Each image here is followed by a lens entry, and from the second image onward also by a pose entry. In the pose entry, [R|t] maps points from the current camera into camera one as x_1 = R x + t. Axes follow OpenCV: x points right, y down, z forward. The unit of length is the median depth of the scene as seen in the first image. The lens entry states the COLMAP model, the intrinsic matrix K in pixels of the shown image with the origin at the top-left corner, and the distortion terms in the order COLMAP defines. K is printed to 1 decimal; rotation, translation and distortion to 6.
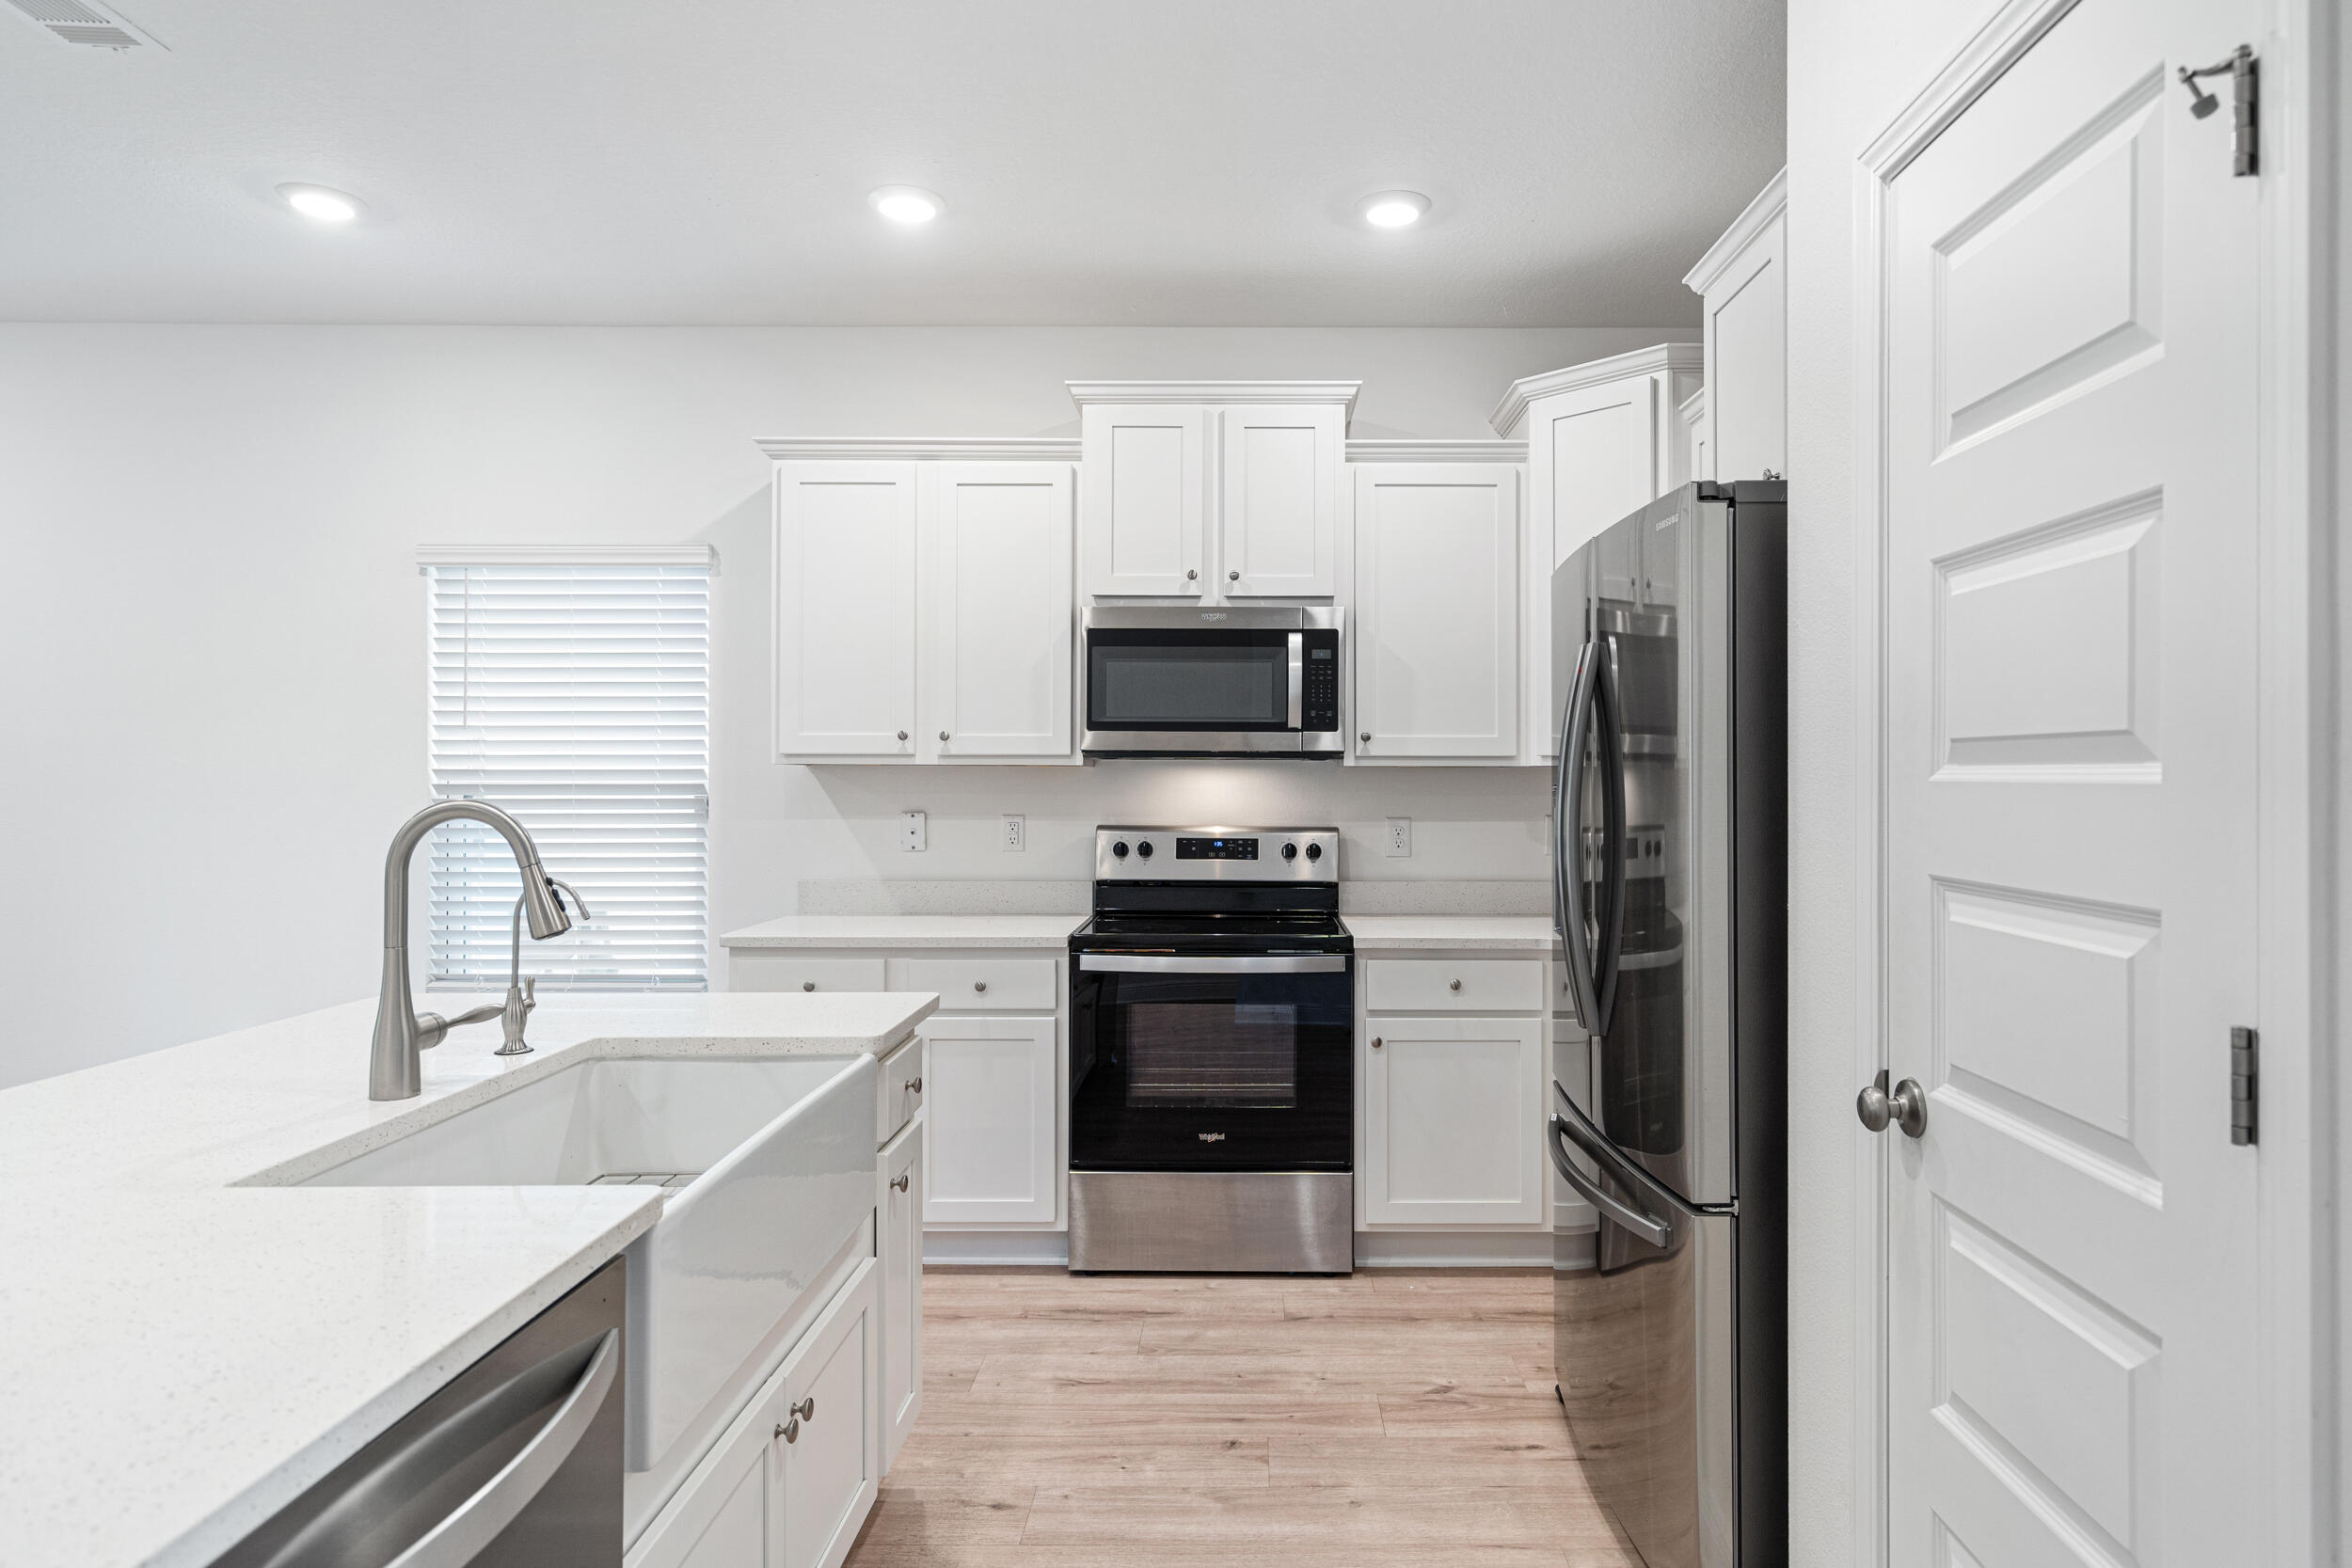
lens RADIAL K [[1315.1, 0, 1256.6], [0, 1315.1, 773.5], [0, 0, 1]] dist [-0.001660, -0.000433]
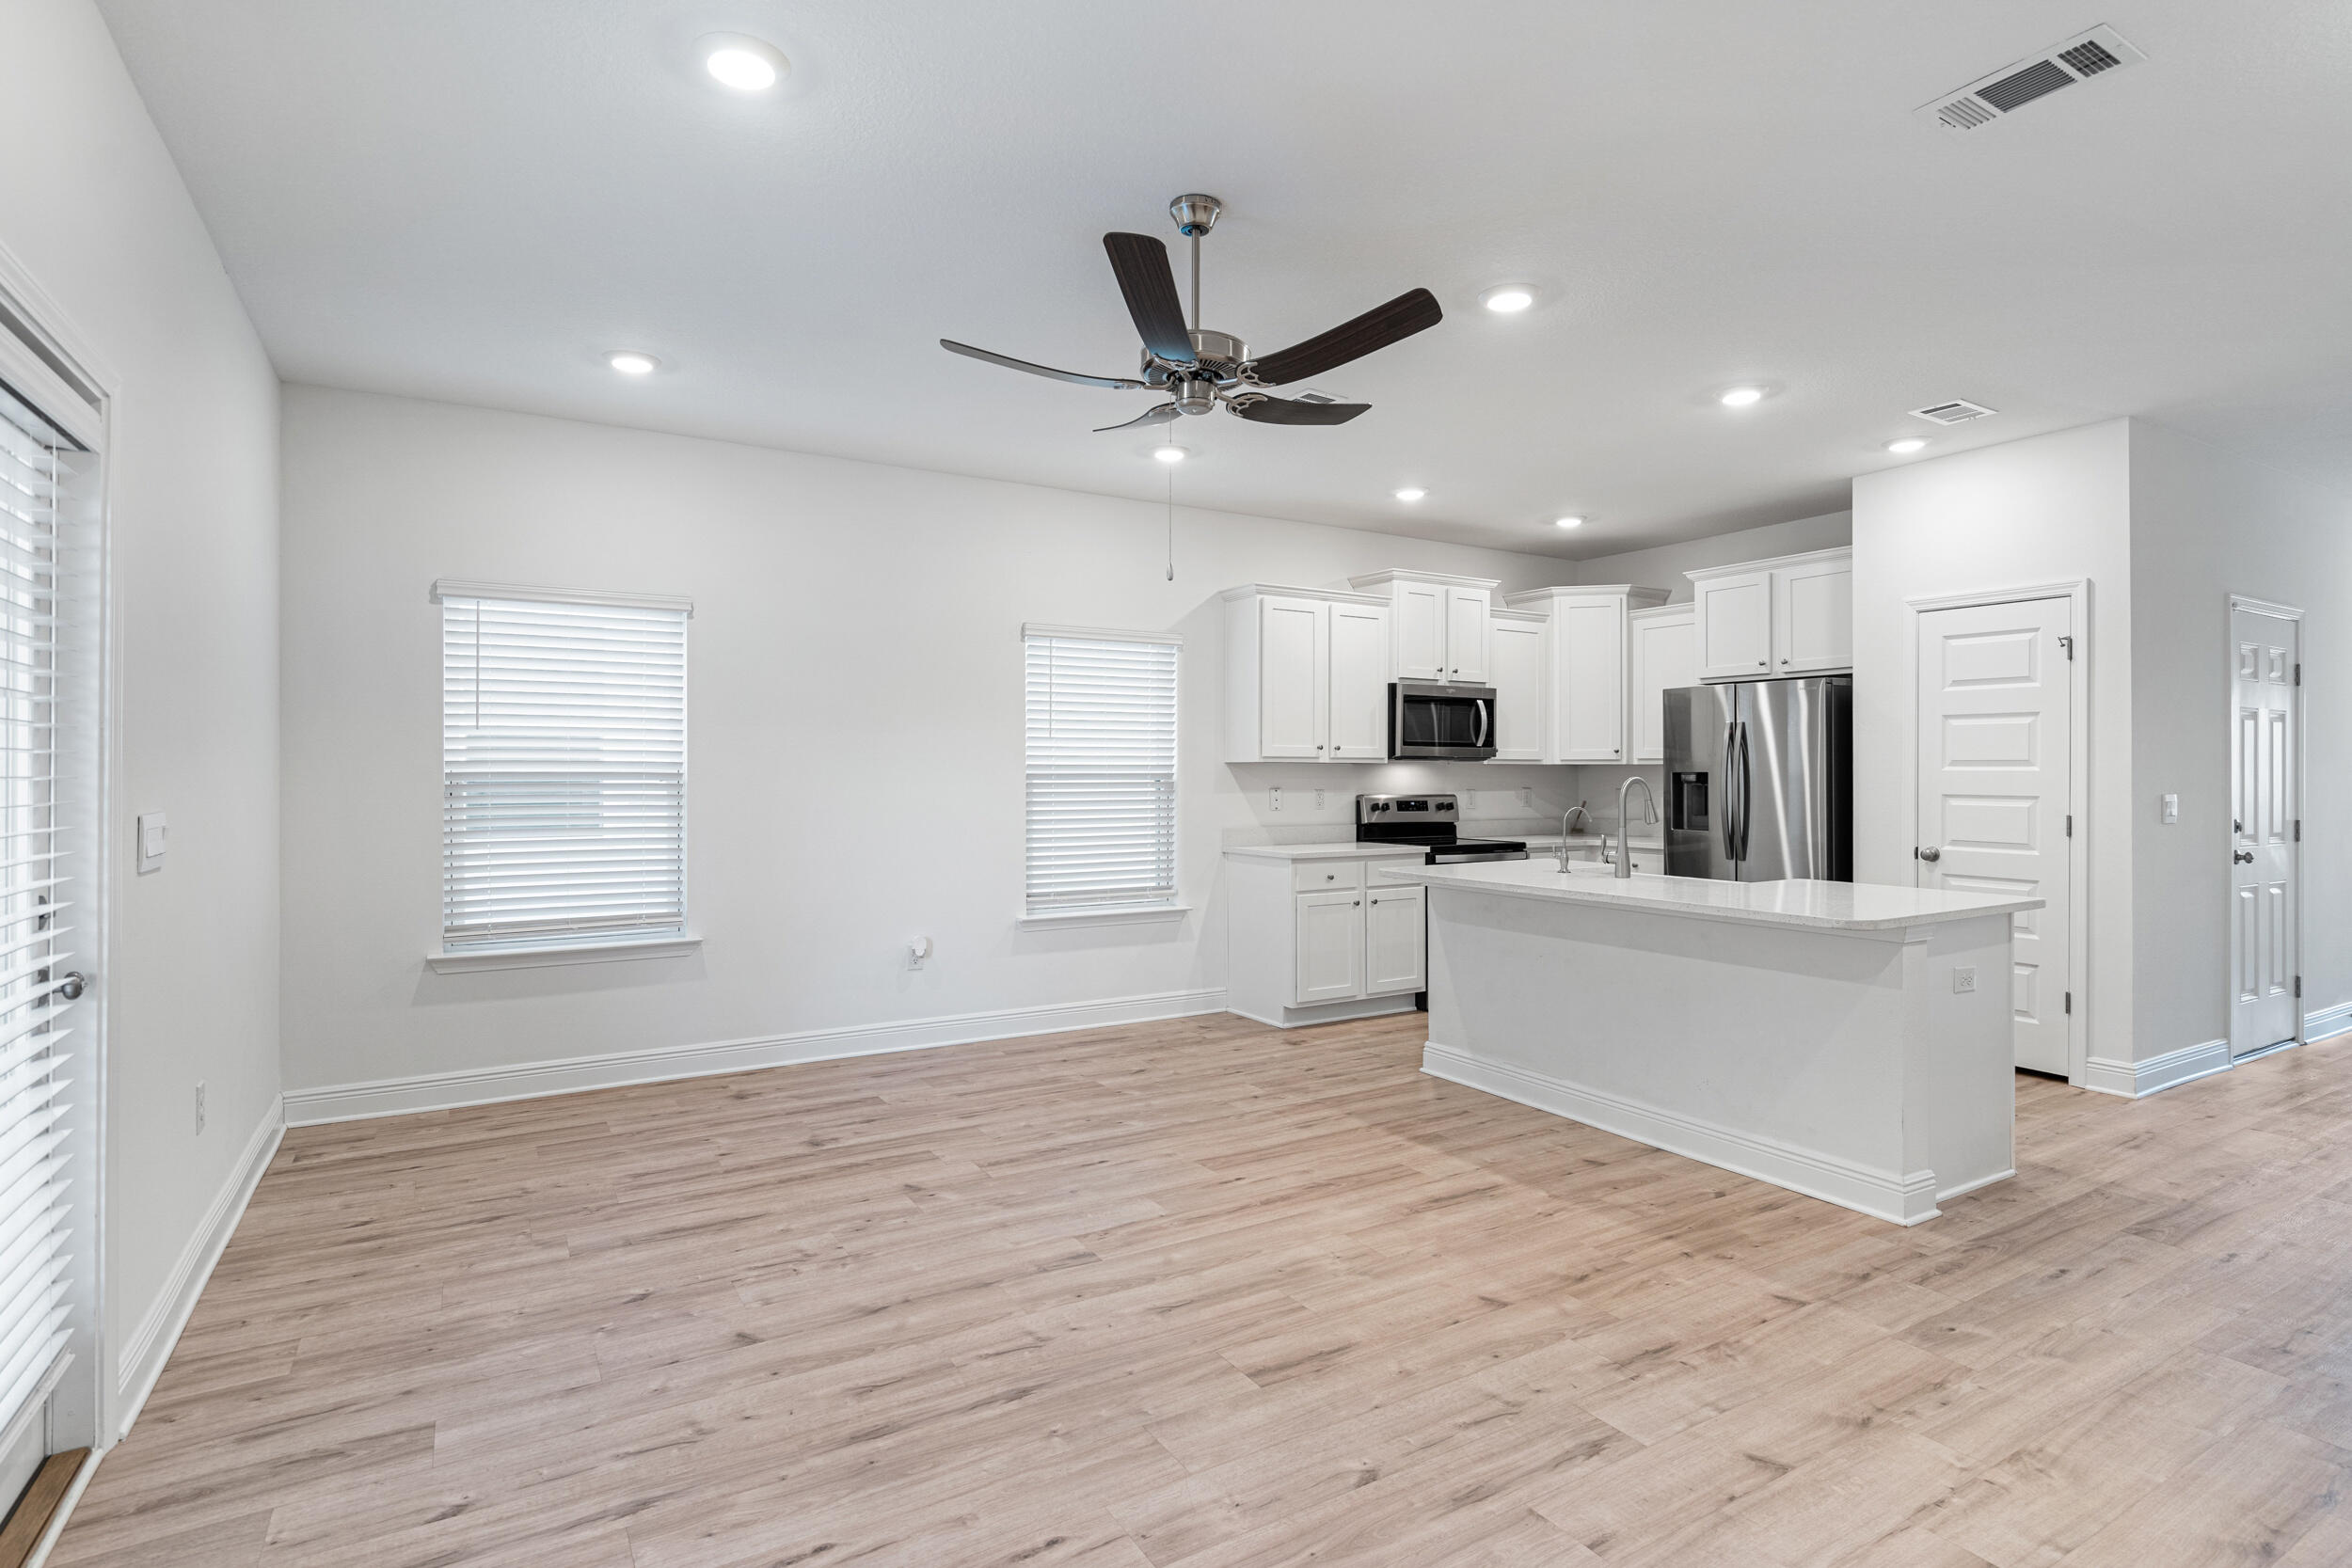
lens RADIAL K [[1174.9, 0, 1182.0], [0, 1174.9, 767.5], [0, 0, 1]] dist [0.001120, 0.000593]
pose [[0.856782, 0.001548, 0.515676, -1.305794], [-0.002013, 0.999998, 0.000343, 0.000197], [-0.515675, -0.001332, 0.856783, -0.342010]]
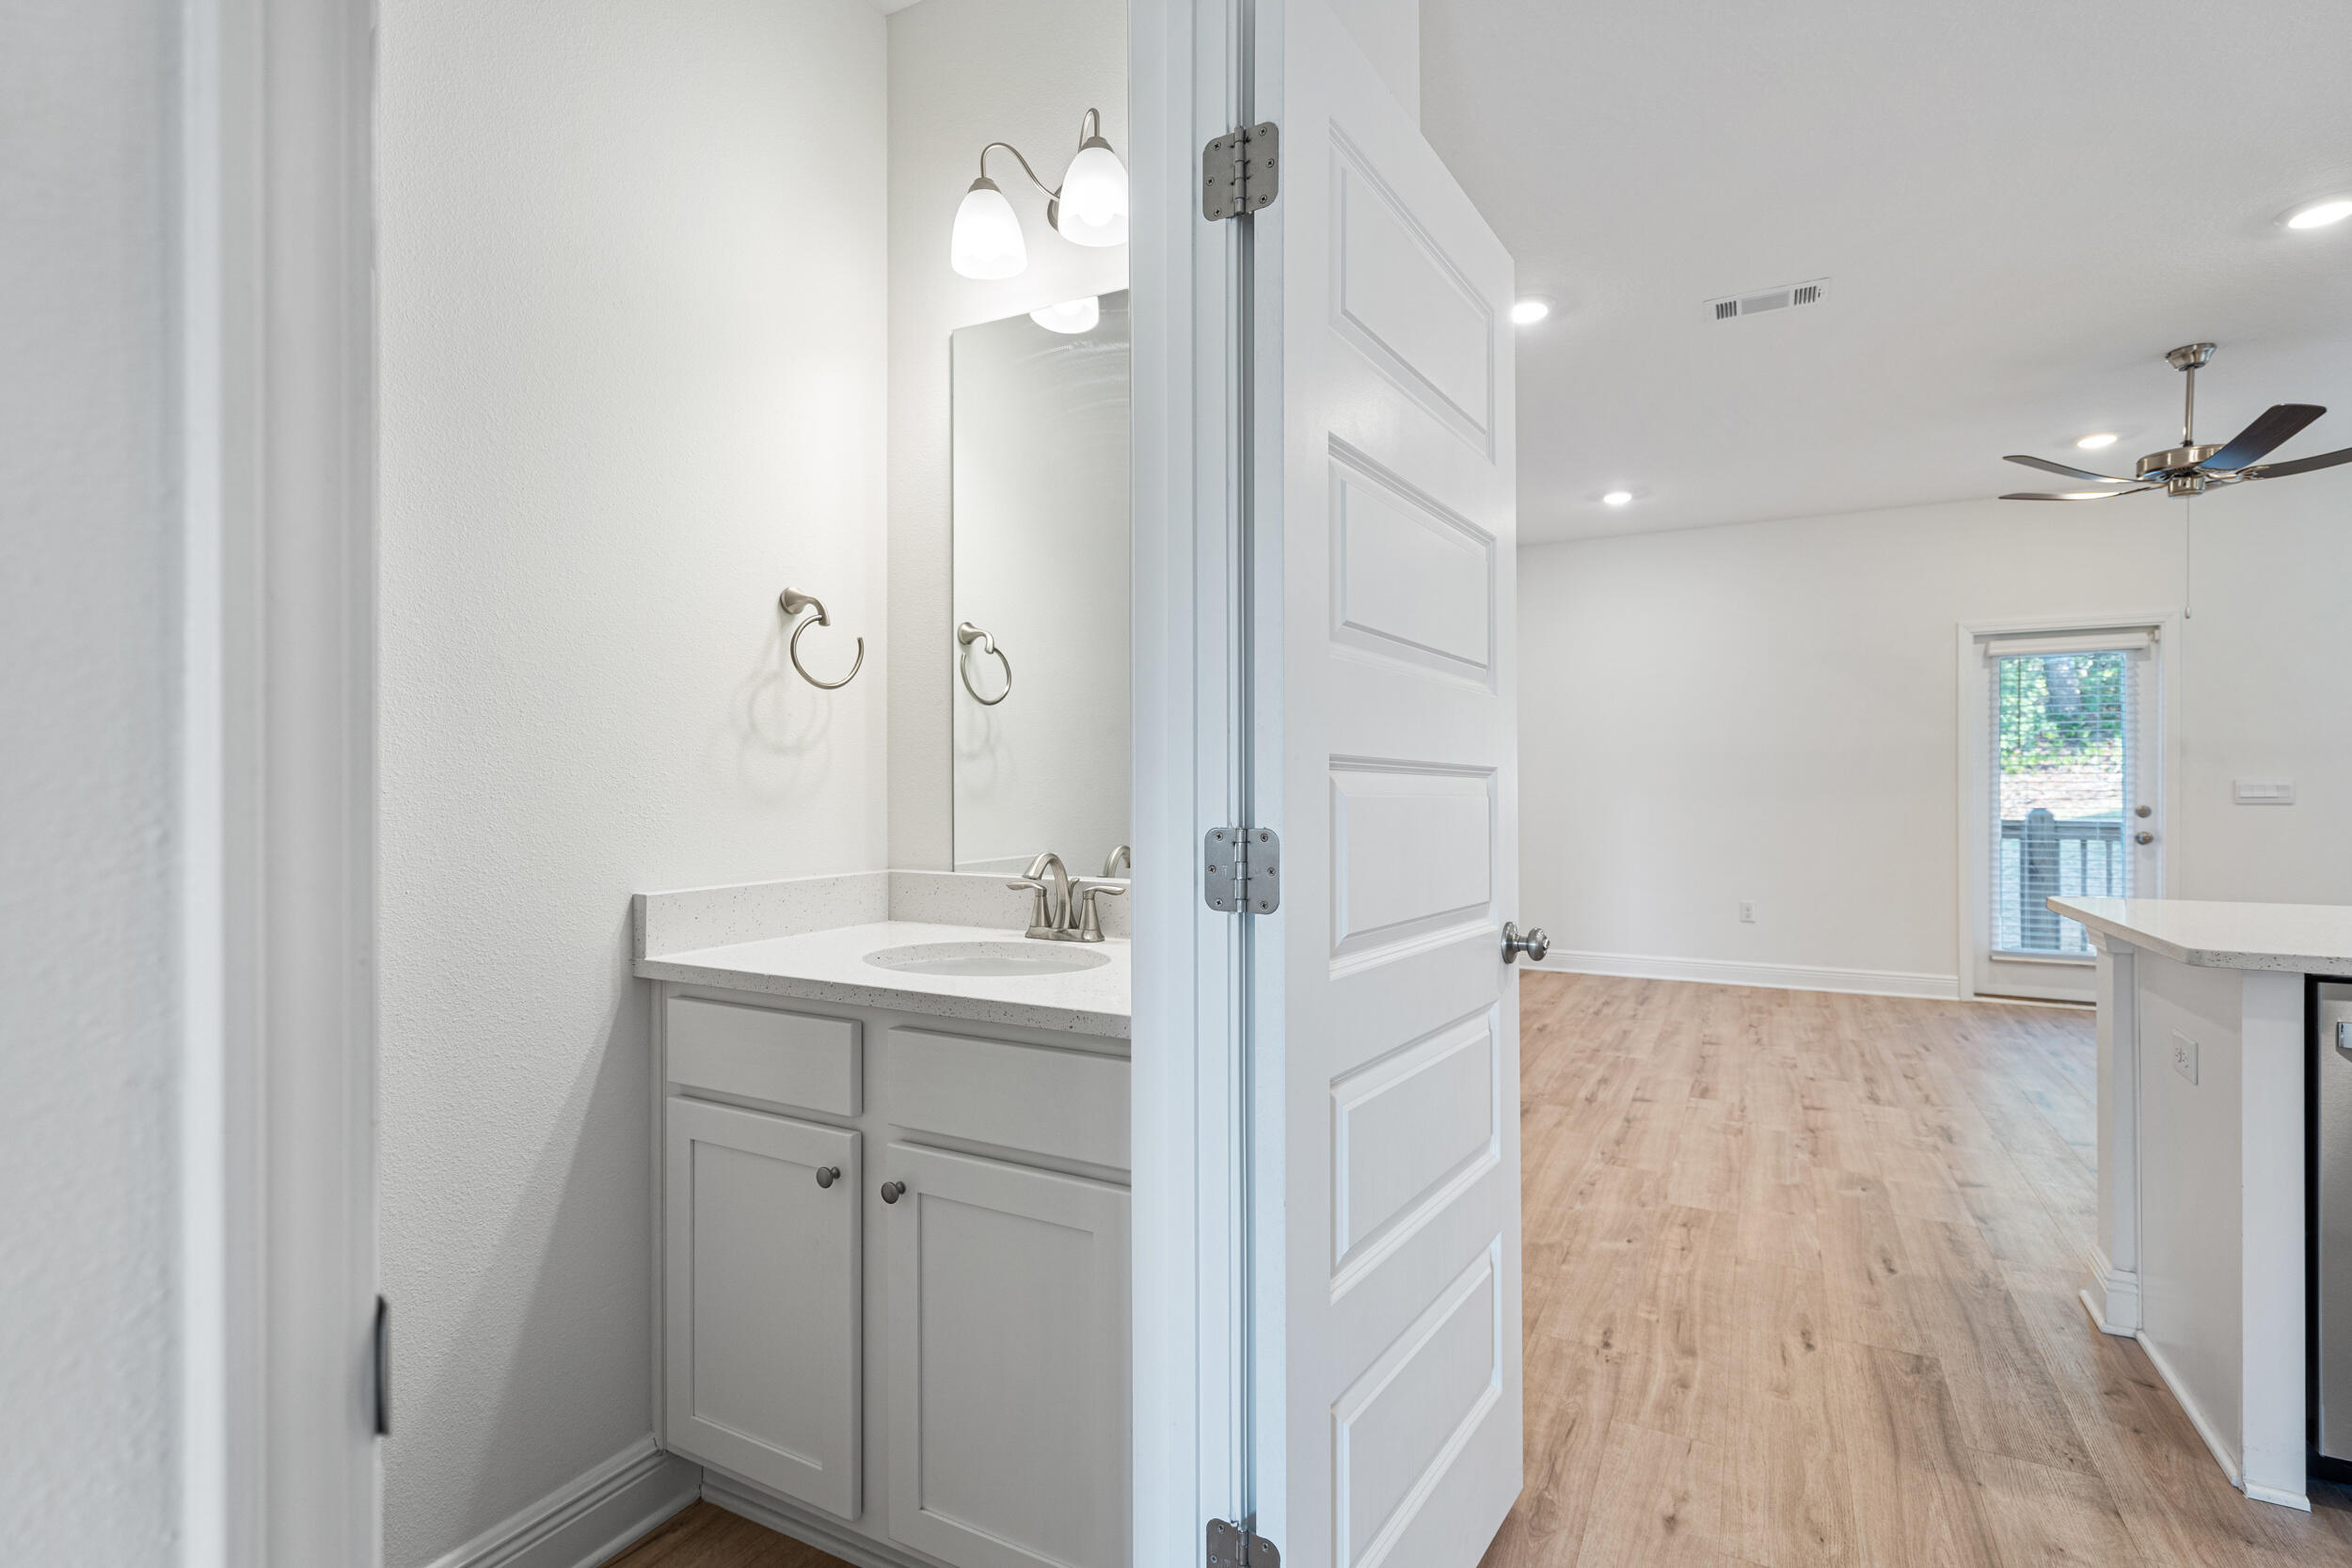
lens RADIAL K [[1087.7, 0, 1178.1], [0, 1087.7, 776.2], [0, 0, 1]] dist [0.001670, 0.000575]
pose [[-0.475304, -0.010473, -0.879759, 0.485389], [0.001892, 0.999915, -0.012926, 0.039945], [0.879819, -0.007809, -0.475244, -0.024761]]
